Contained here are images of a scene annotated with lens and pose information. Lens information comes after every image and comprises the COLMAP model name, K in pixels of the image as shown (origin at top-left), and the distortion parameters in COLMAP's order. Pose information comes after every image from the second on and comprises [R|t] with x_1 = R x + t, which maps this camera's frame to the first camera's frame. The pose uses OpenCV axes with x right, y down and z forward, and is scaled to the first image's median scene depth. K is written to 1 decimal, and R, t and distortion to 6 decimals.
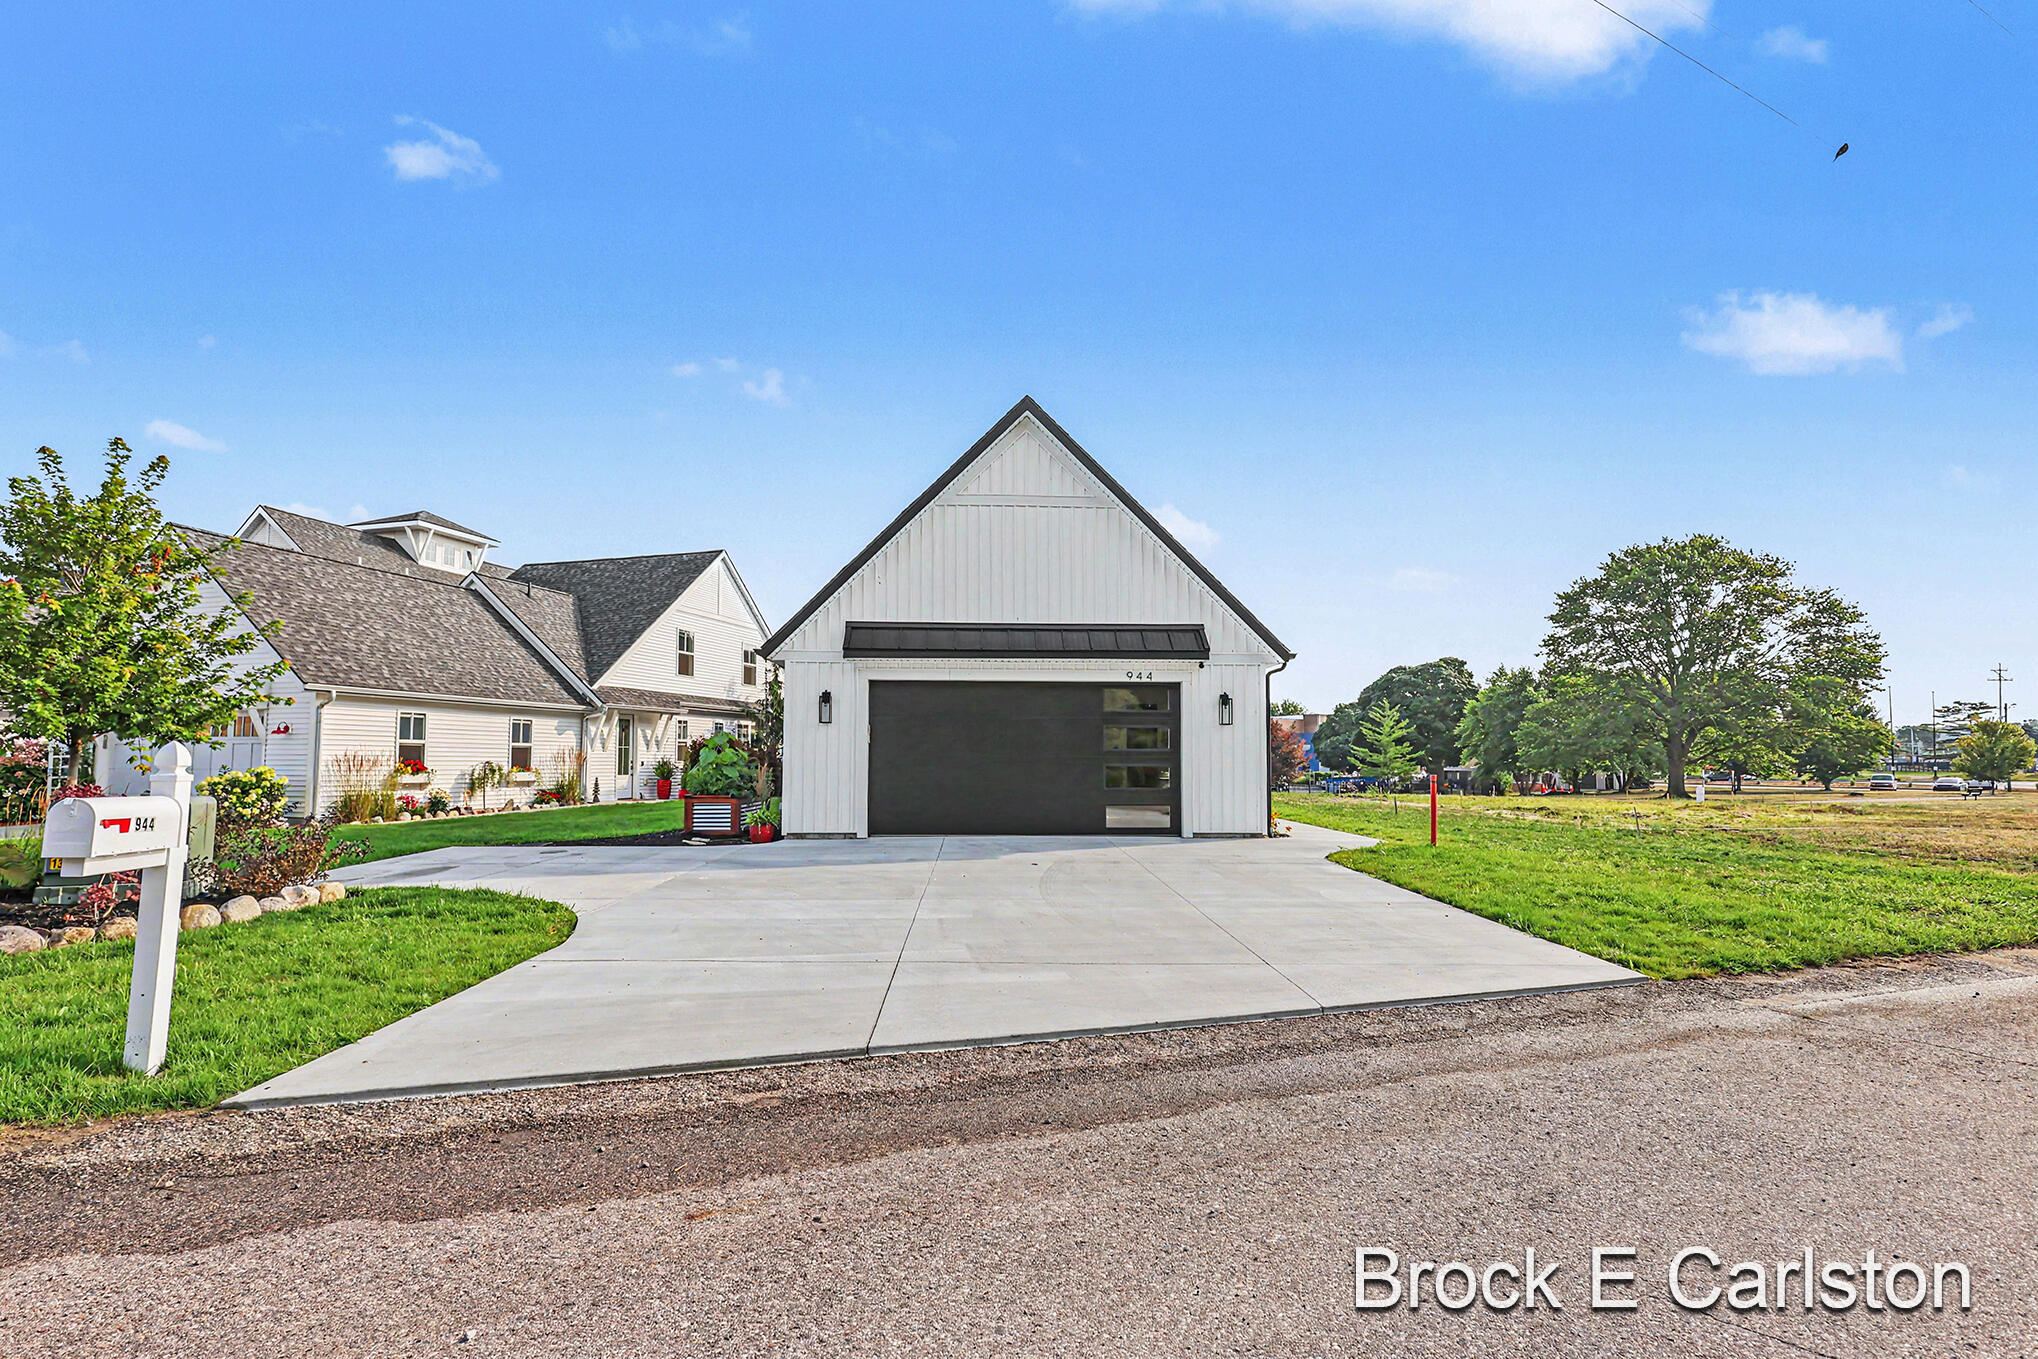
lens RADIAL K [[939.9, 0, 1028.3], [0, 939.9, 681.5], [0, 0, 1]] dist [-0.006997, 0.002405]
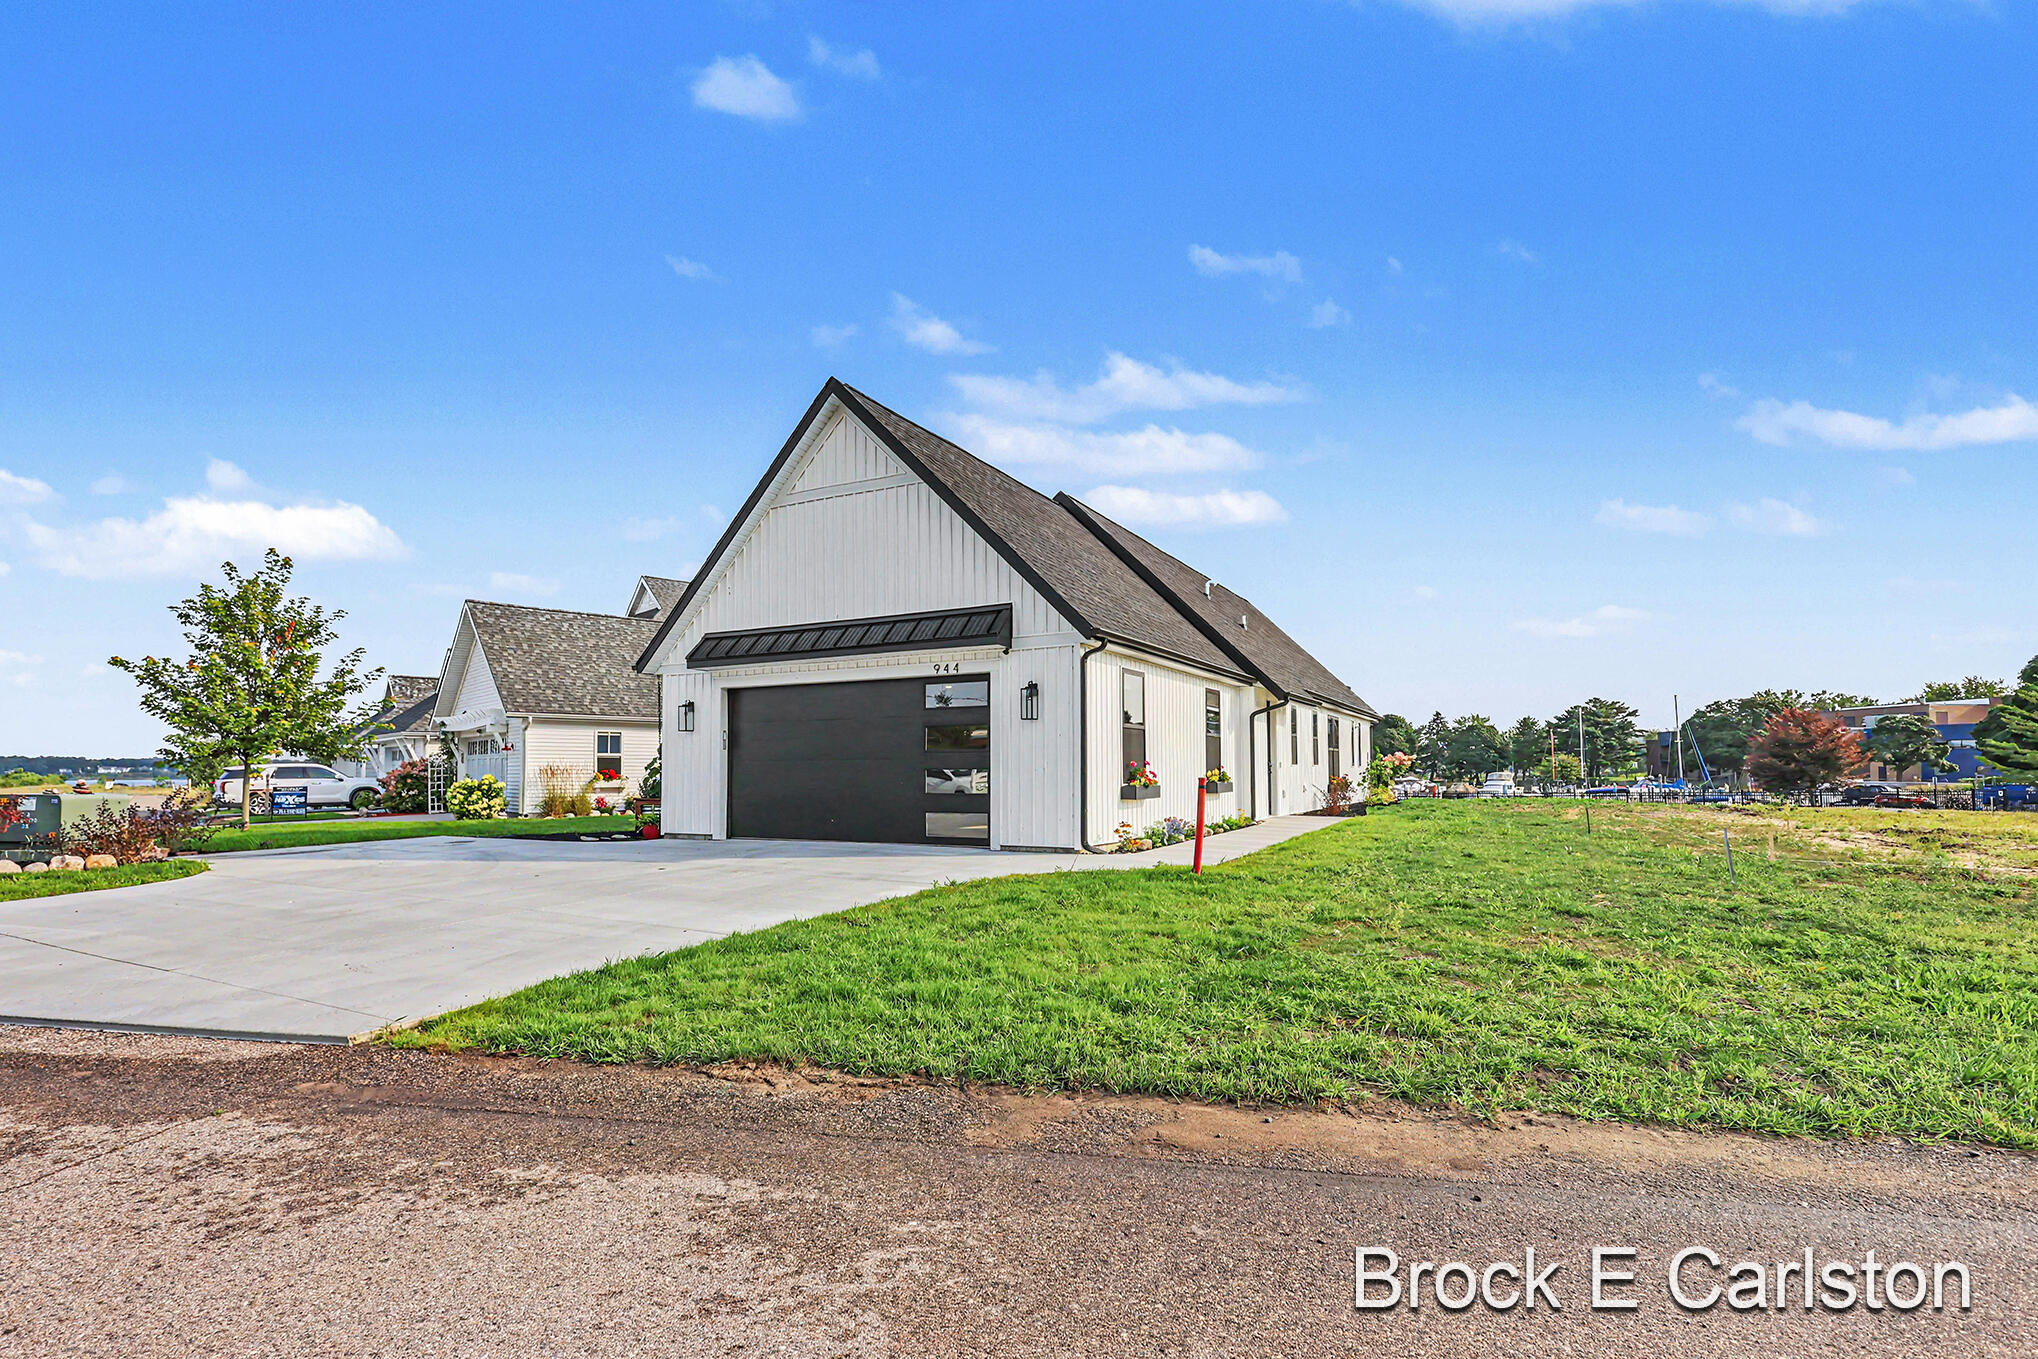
lens RADIAL K [[939.9, 0, 995.7], [0, 939.9, 724.7], [0, 0, 1]] dist [-0.006997, 0.002405]
pose [[0.863653, -0.031788, -0.503084, 0.465819], [0.050510, 0.998444, 0.023623, 0.022260], [0.501550, -0.045812, 0.863915, 0.190406]]
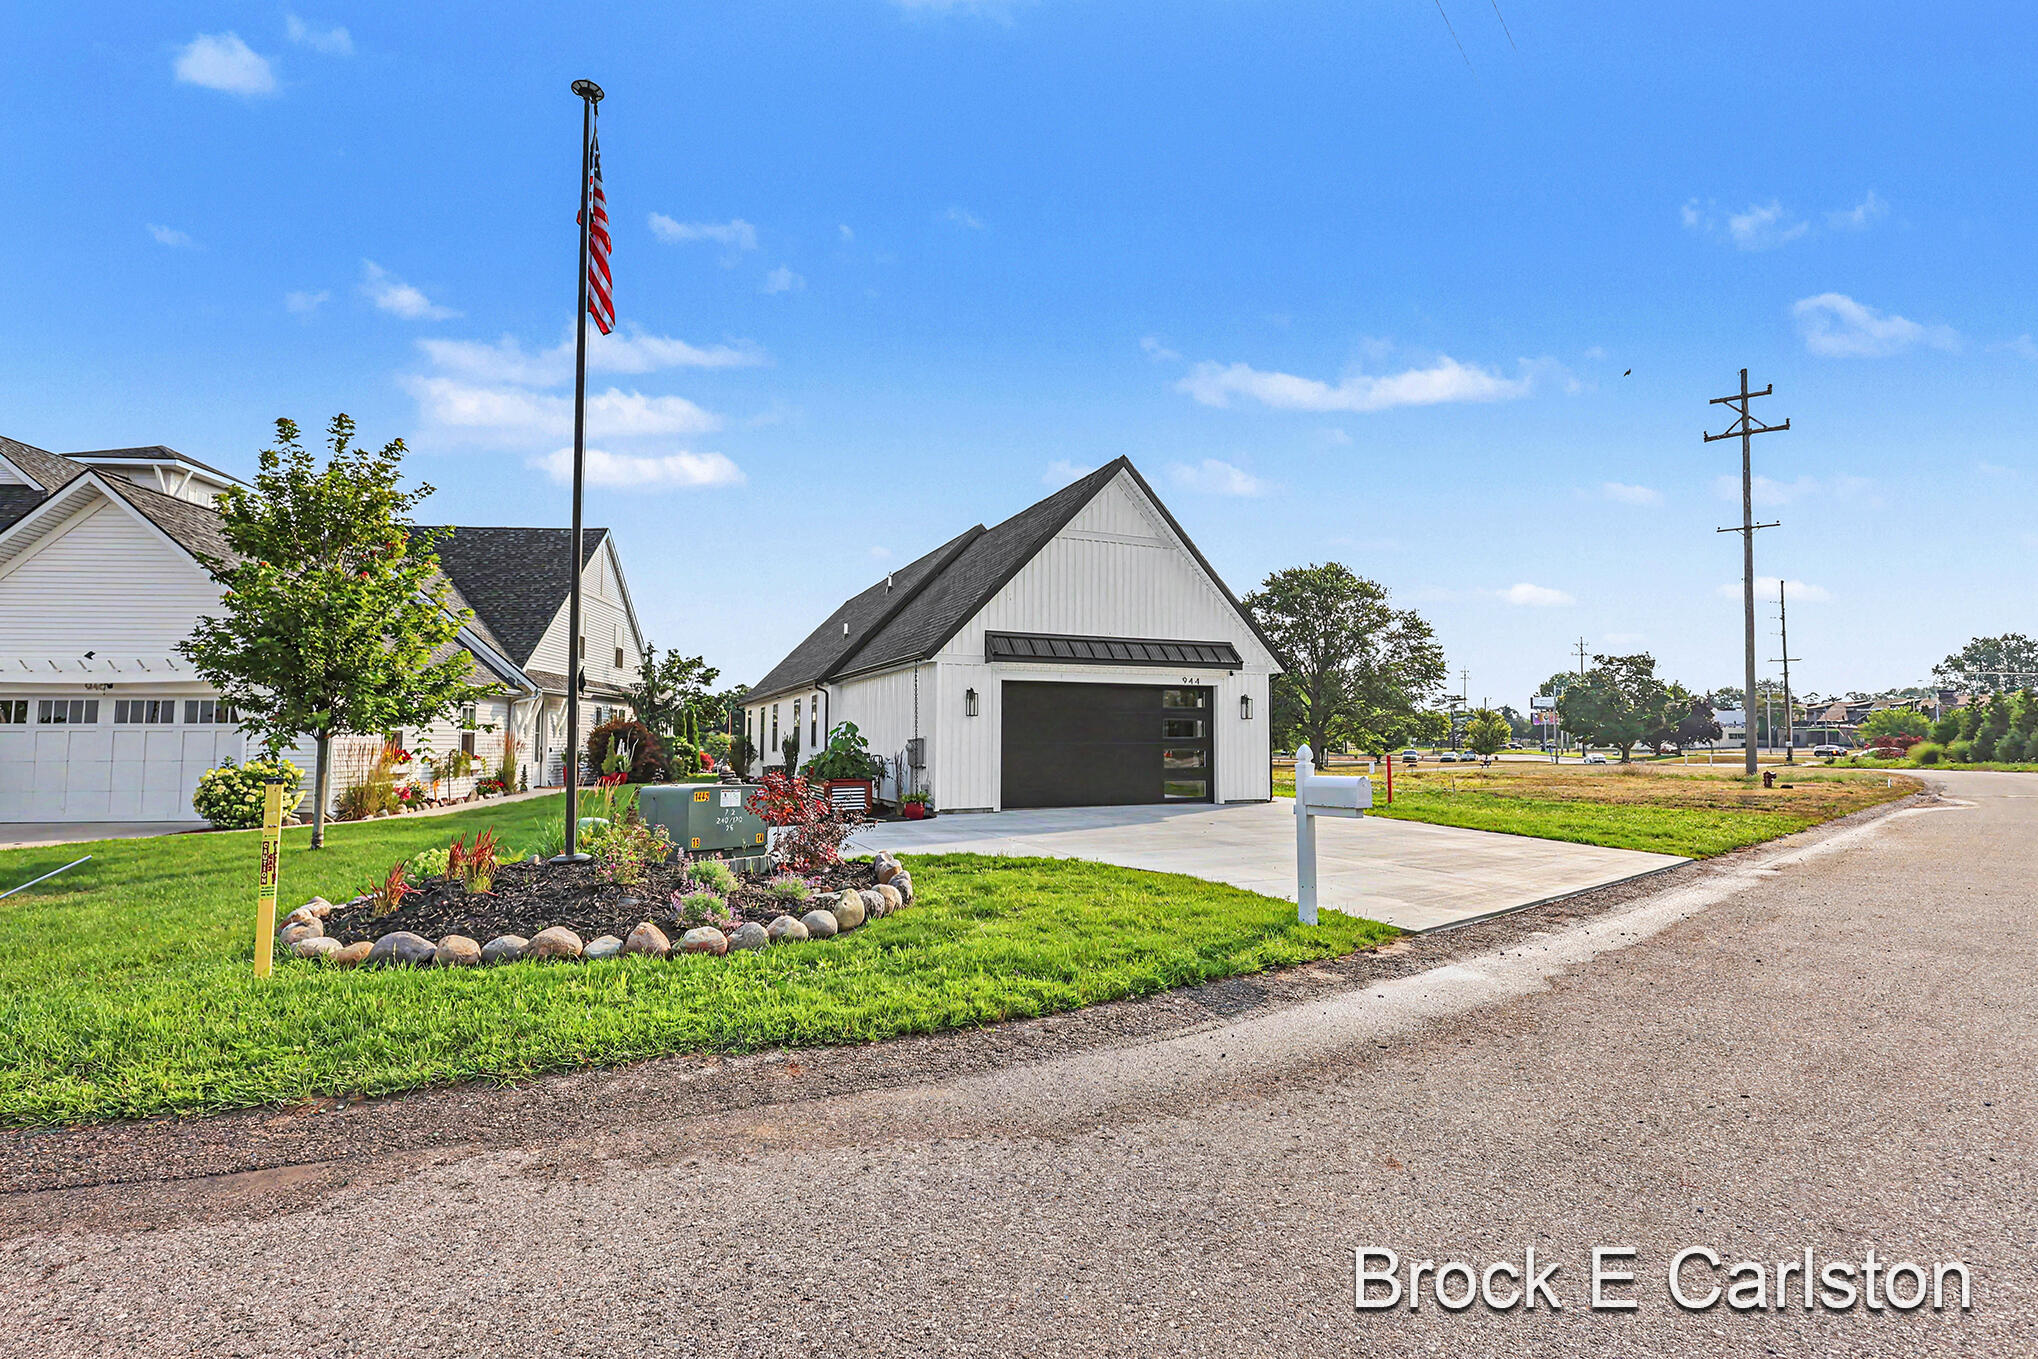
lens RADIAL K [[939.9, 0, 1026.2], [0, 939.9, 683.3], [0, 0, 1]] dist [-0.006997, 0.002405]
pose [[0.928221, 0.018346, 0.371576, -0.441099], [-0.026659, 0.999496, 0.017249, -0.014385], [-0.371072, -0.025917, 0.928242, -0.092152]]
